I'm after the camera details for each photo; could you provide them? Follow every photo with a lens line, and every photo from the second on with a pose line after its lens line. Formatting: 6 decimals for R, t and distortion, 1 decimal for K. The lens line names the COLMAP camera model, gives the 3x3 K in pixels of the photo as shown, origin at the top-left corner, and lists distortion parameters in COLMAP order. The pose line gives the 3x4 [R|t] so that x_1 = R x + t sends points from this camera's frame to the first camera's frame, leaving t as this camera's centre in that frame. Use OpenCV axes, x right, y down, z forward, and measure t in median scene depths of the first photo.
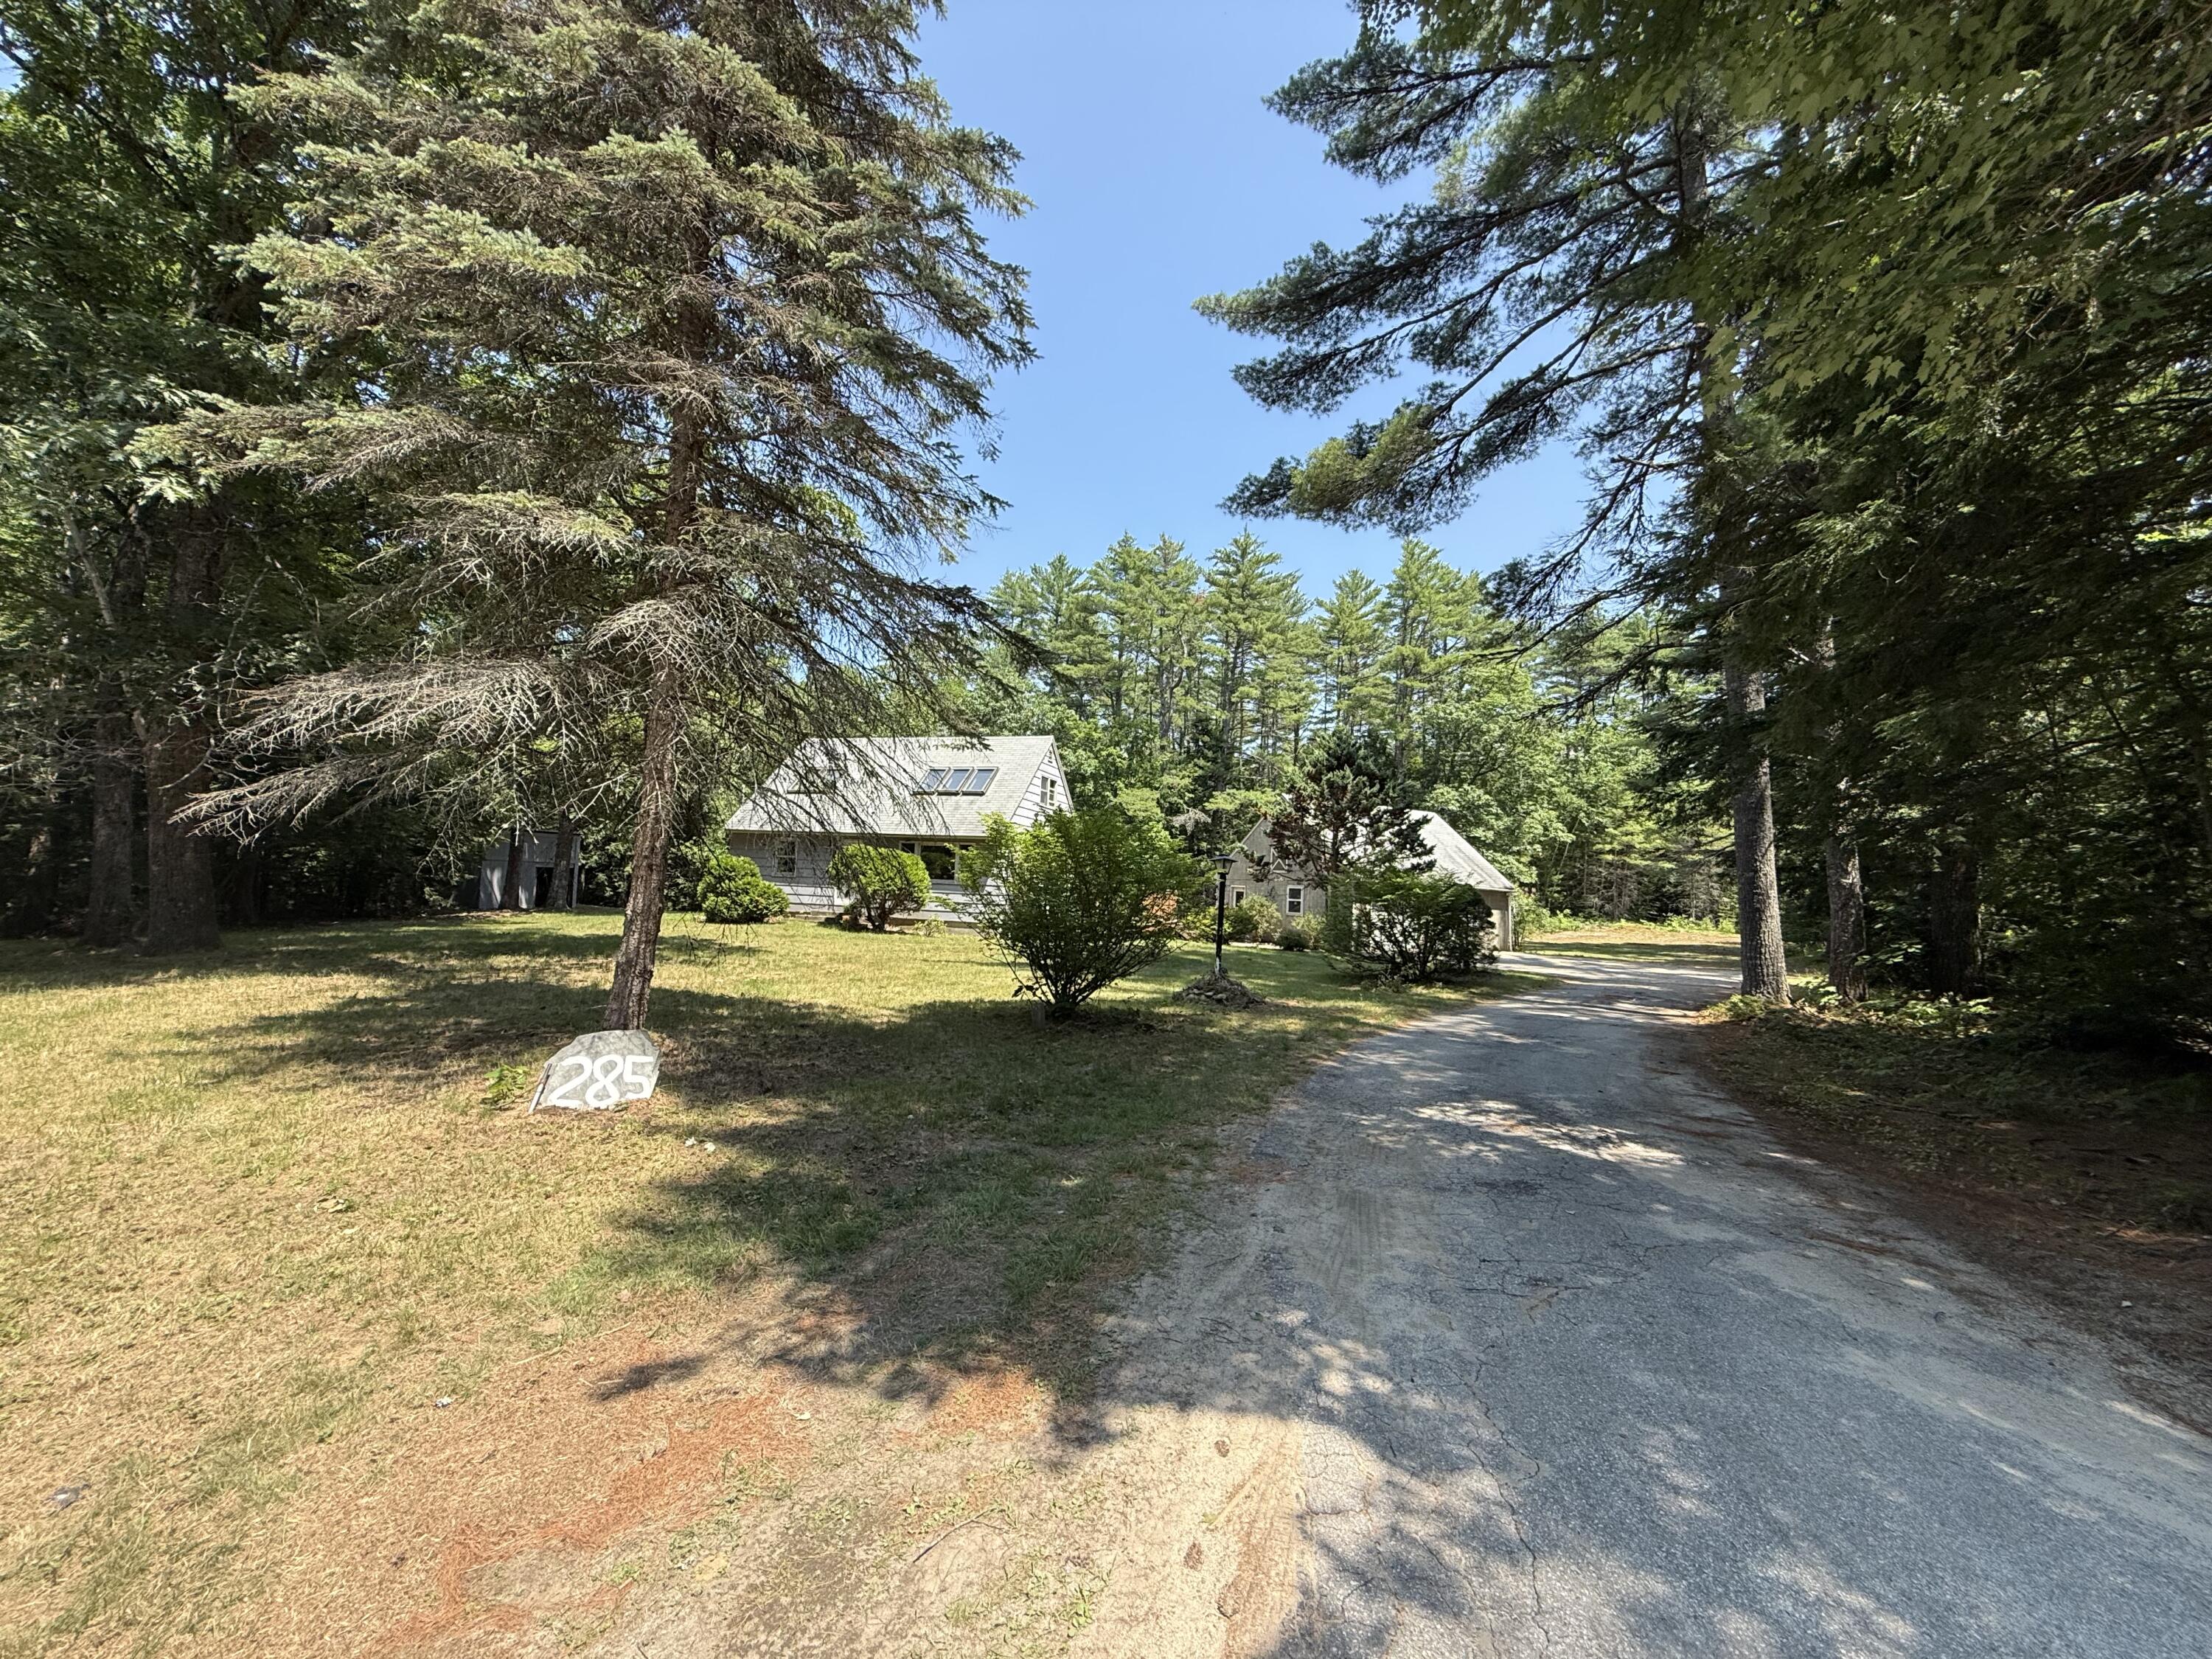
lens RADIAL K [[901.5, 0, 1106.0], [0, 901.5, 829.5], [0, 0, 1]] dist [-0.002541, -0.000216]
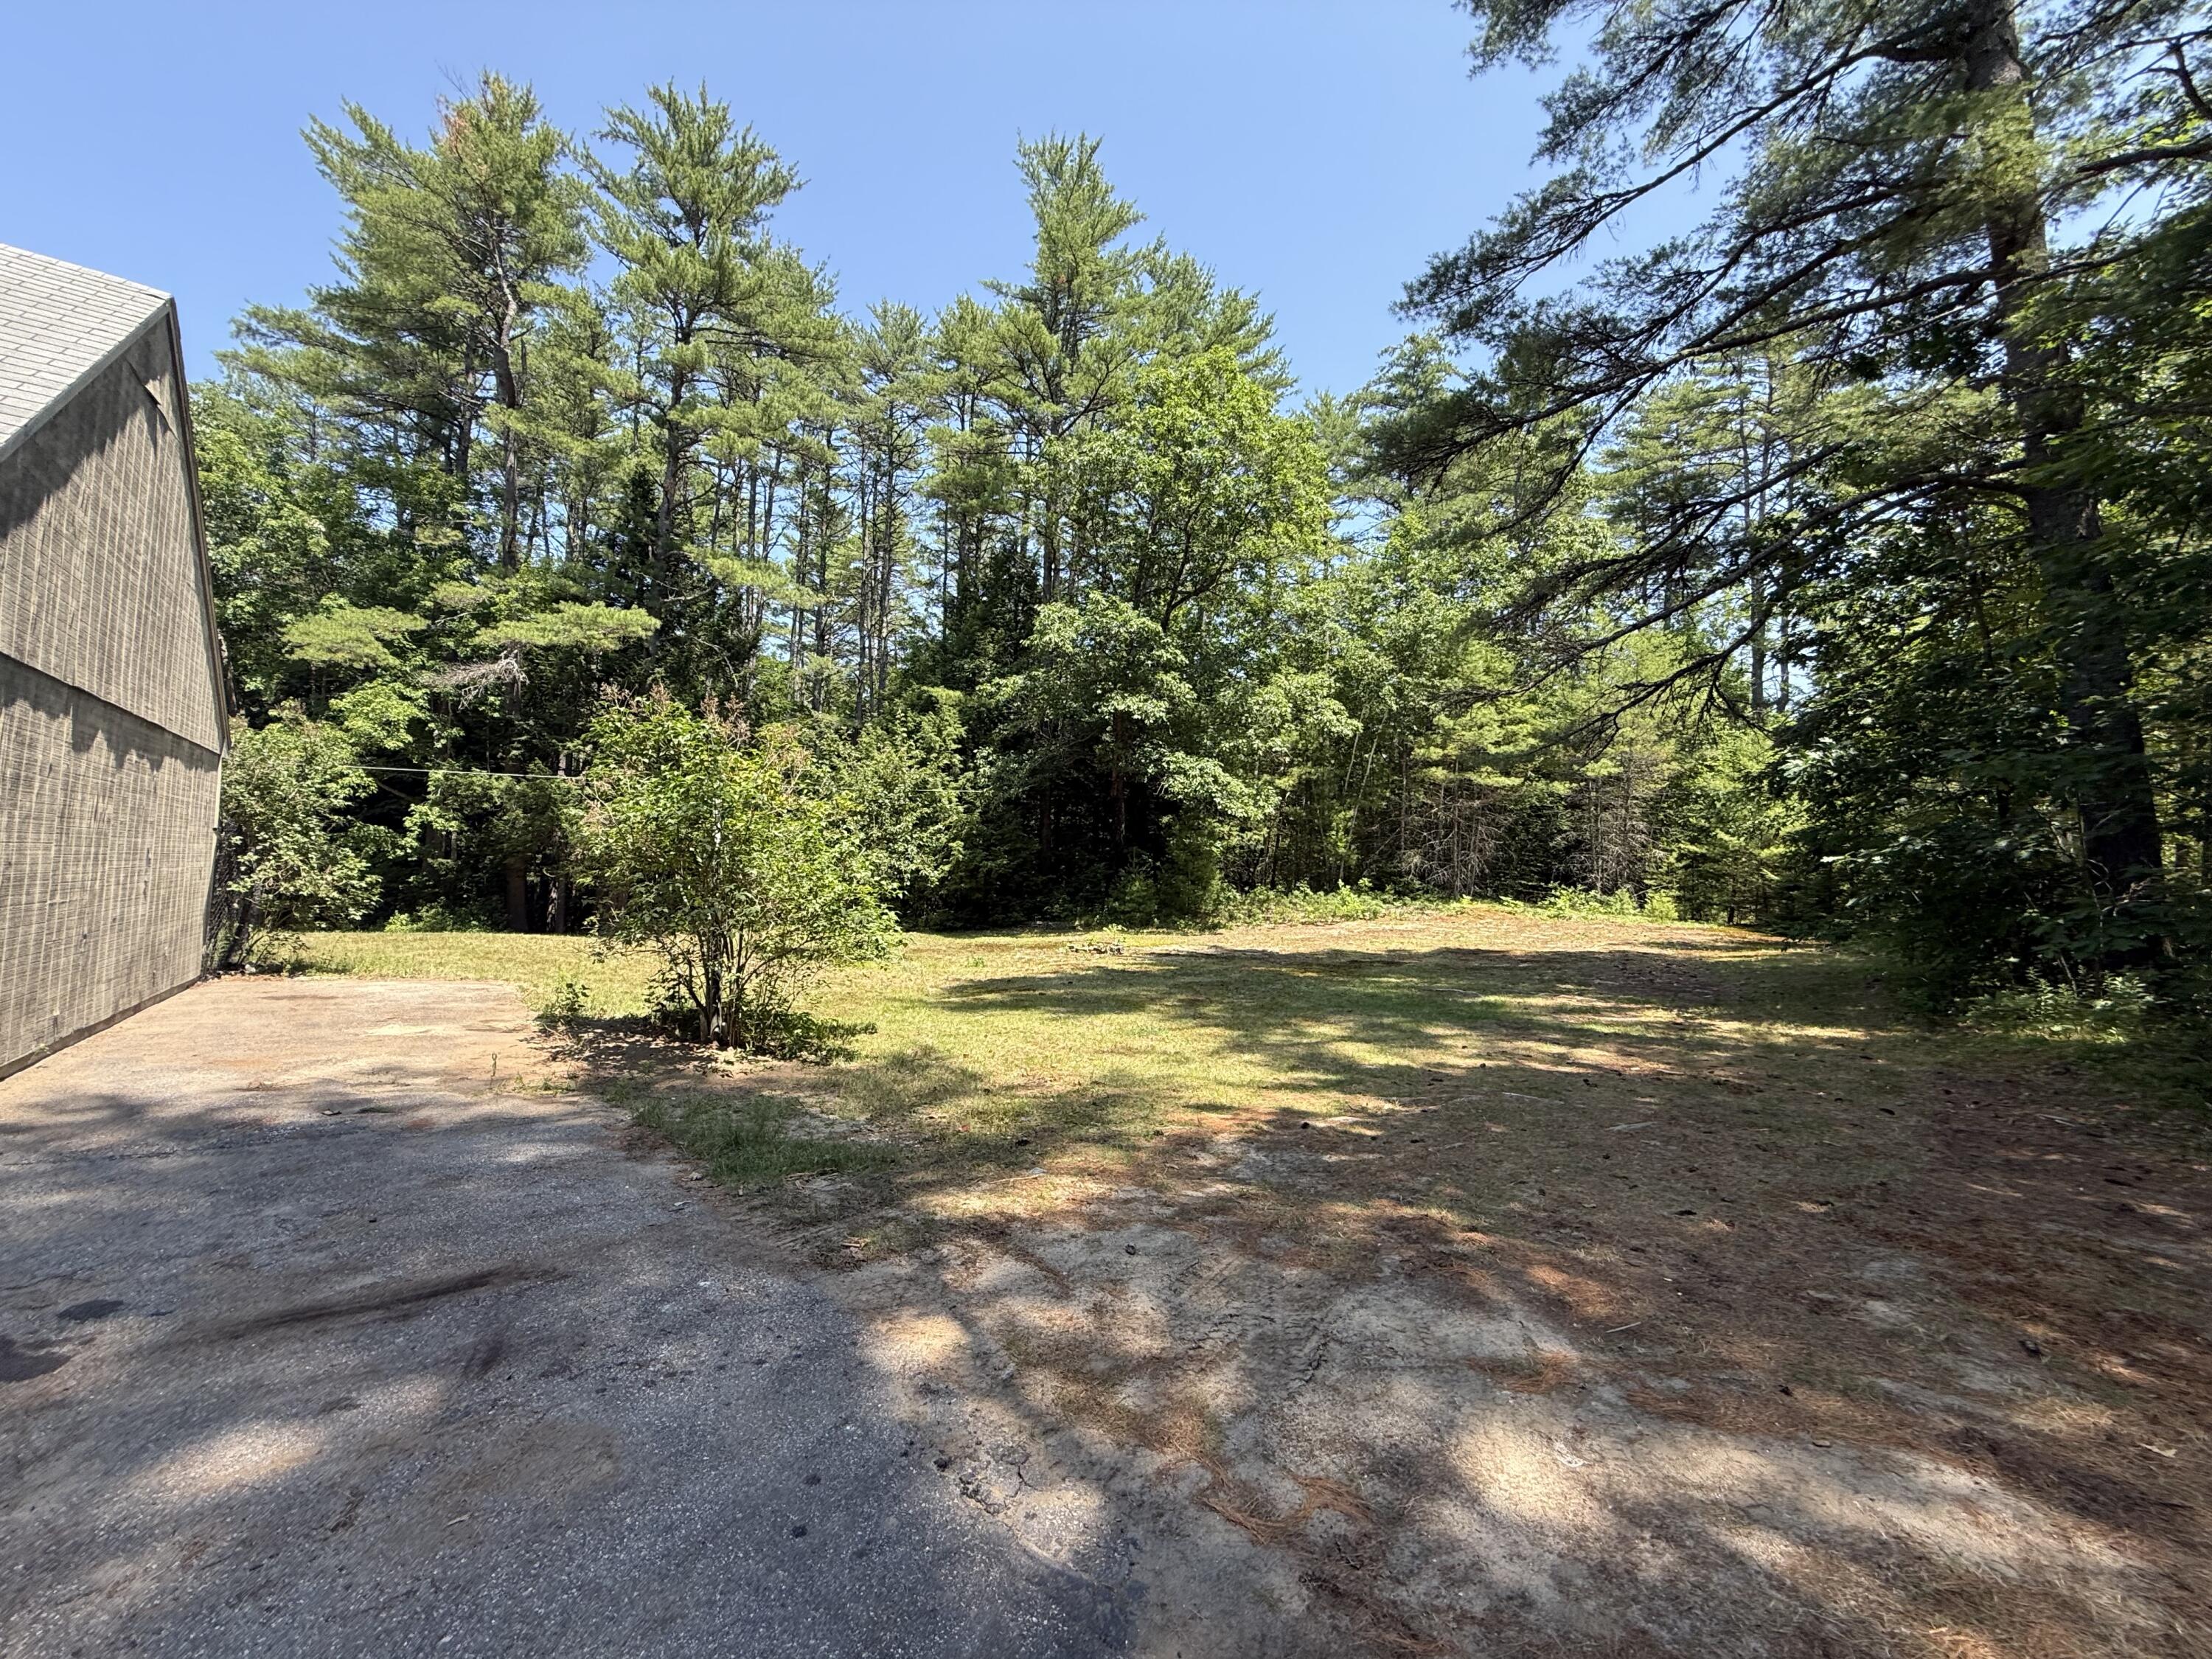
lens RADIAL K [[901.5, 0, 1106.0], [0, 901.5, 829.5], [0, 0, 1]] dist [-0.002541, -0.000216]
pose [[0.997198, -0.009935, 0.074147, 0.339768], [0.008772, 0.999834, 0.015993, 0.053295], [-0.074293, -0.015298, 0.997119, 0.517225]]
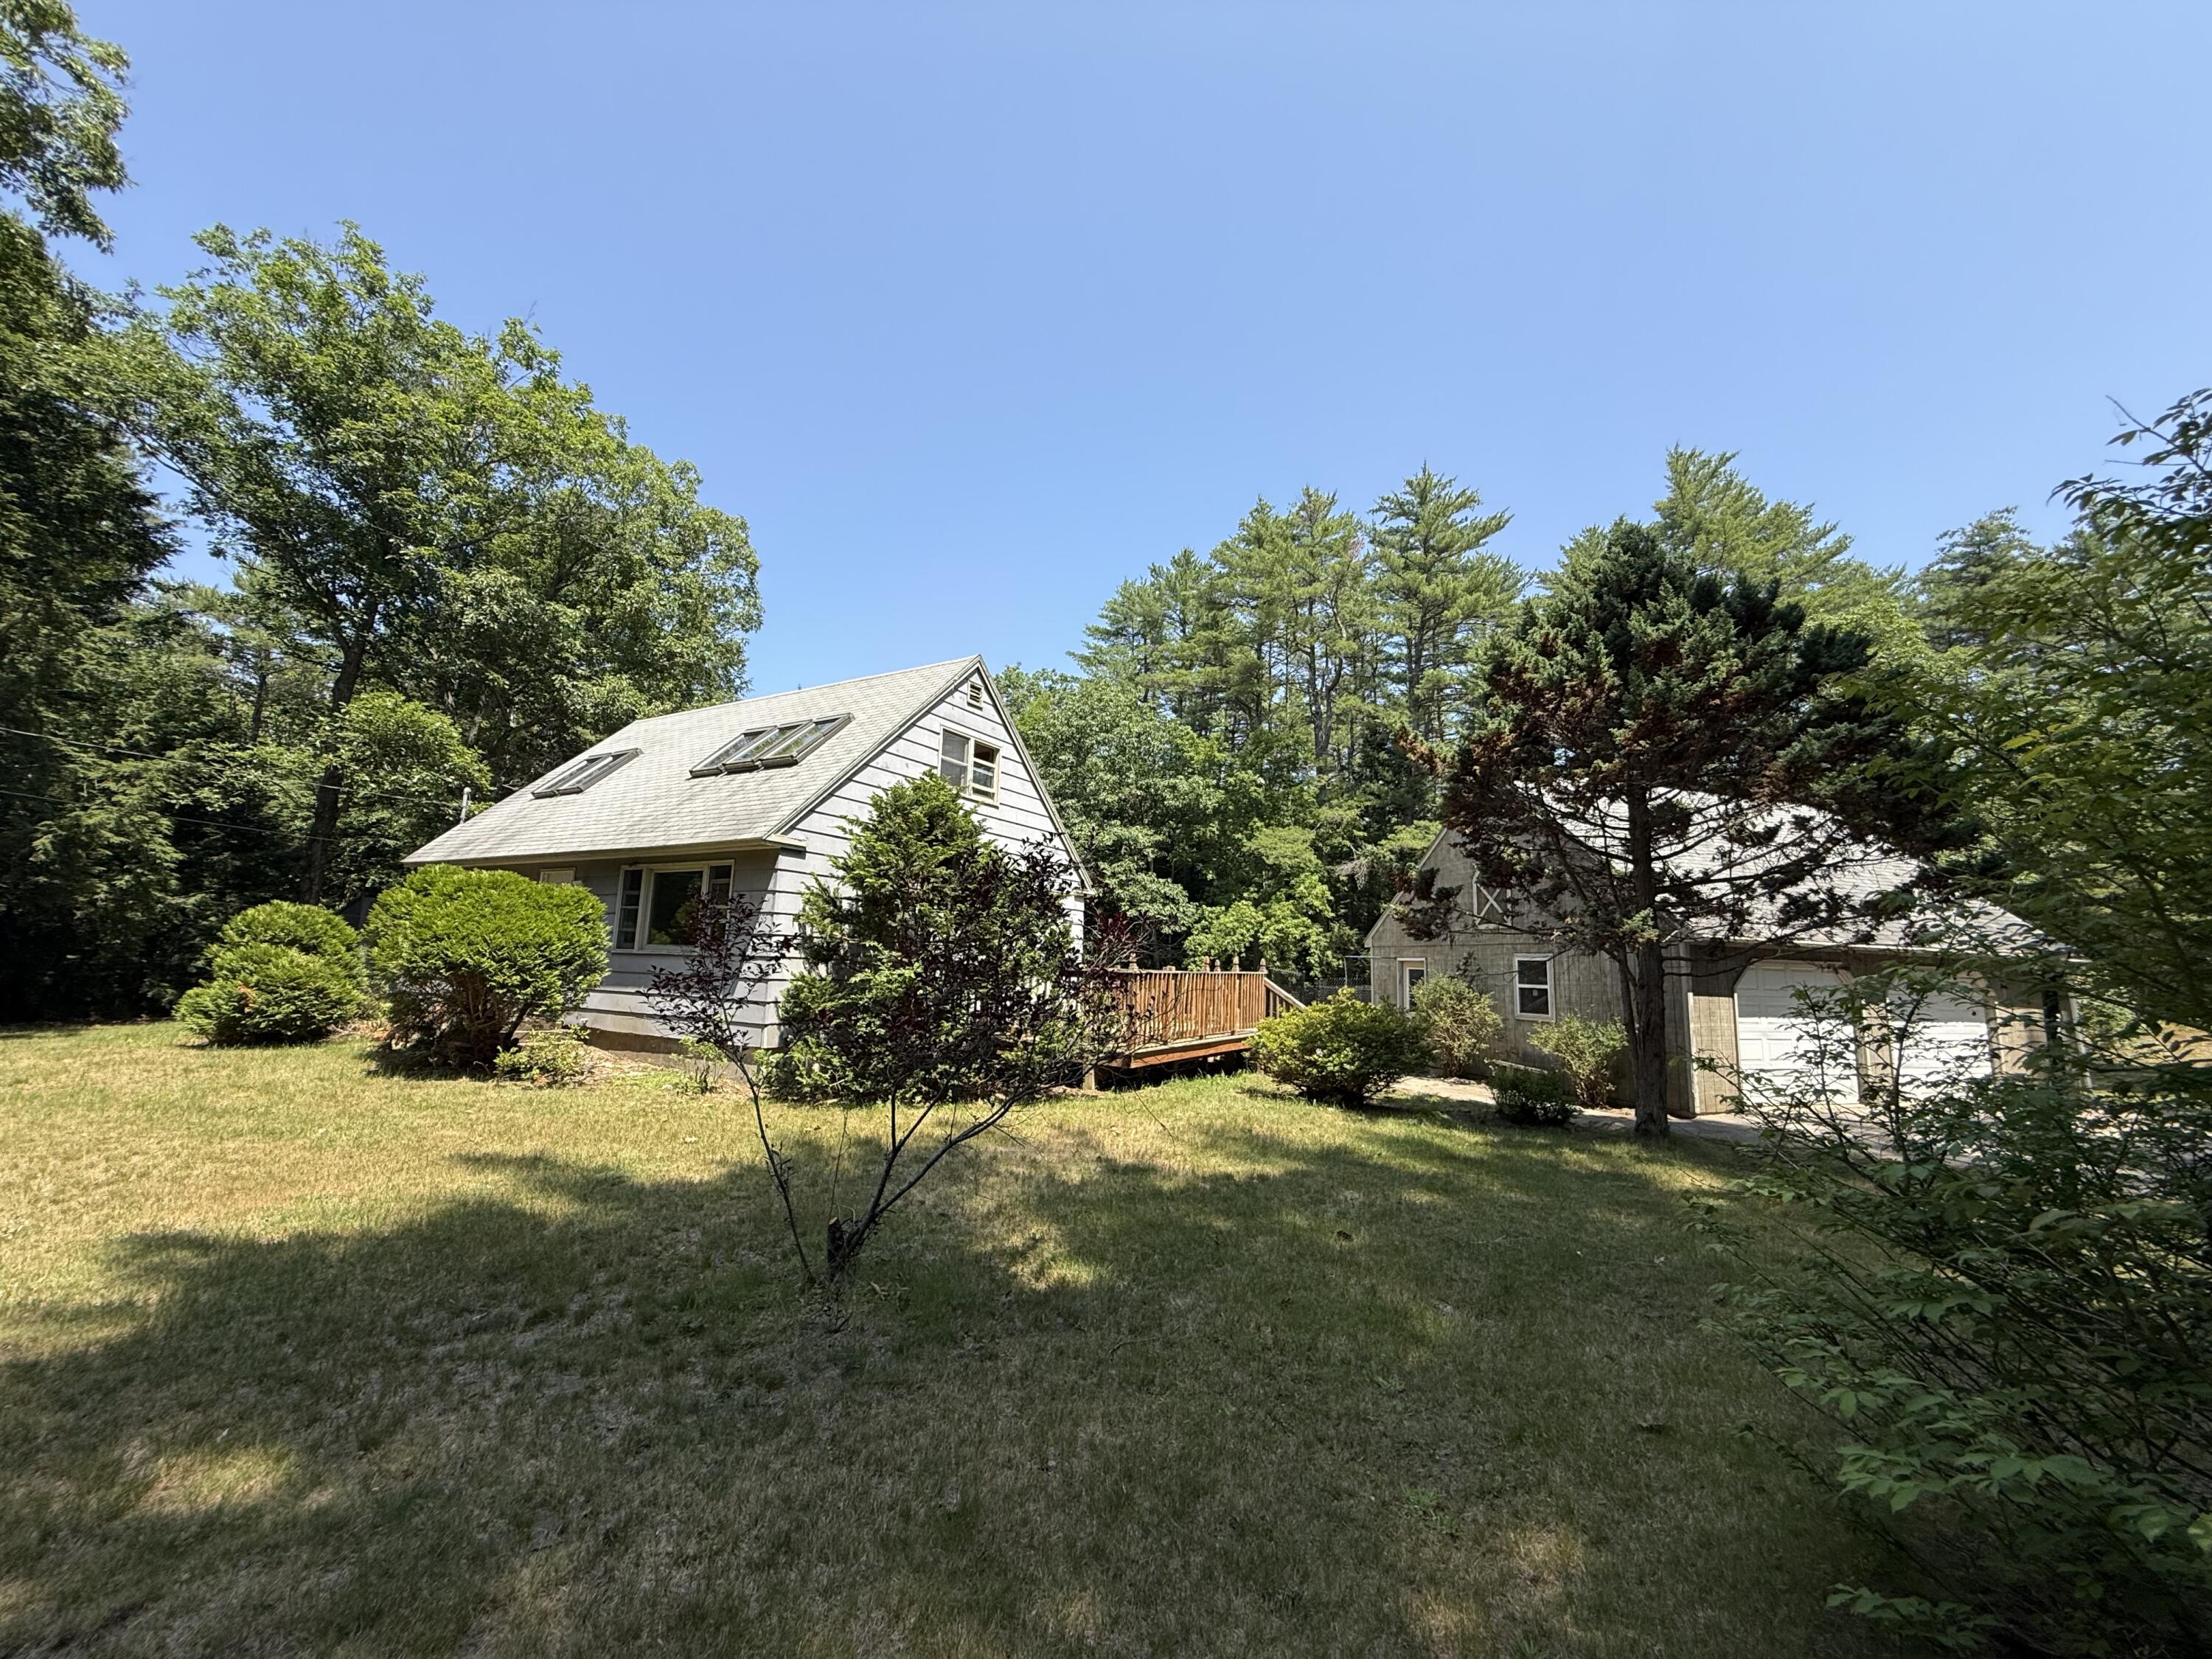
lens RADIAL K [[901.5, 0, 1106.0], [0, 901.5, 829.5], [0, 0, 1]] dist [-0.002541, -0.000216]
pose [[0.972771, -0.048331, -0.226674, 0.058958], [0.026398, 0.994756, -0.098812, 0.021591], [0.230261, 0.090138, 0.968945, 0.277909]]
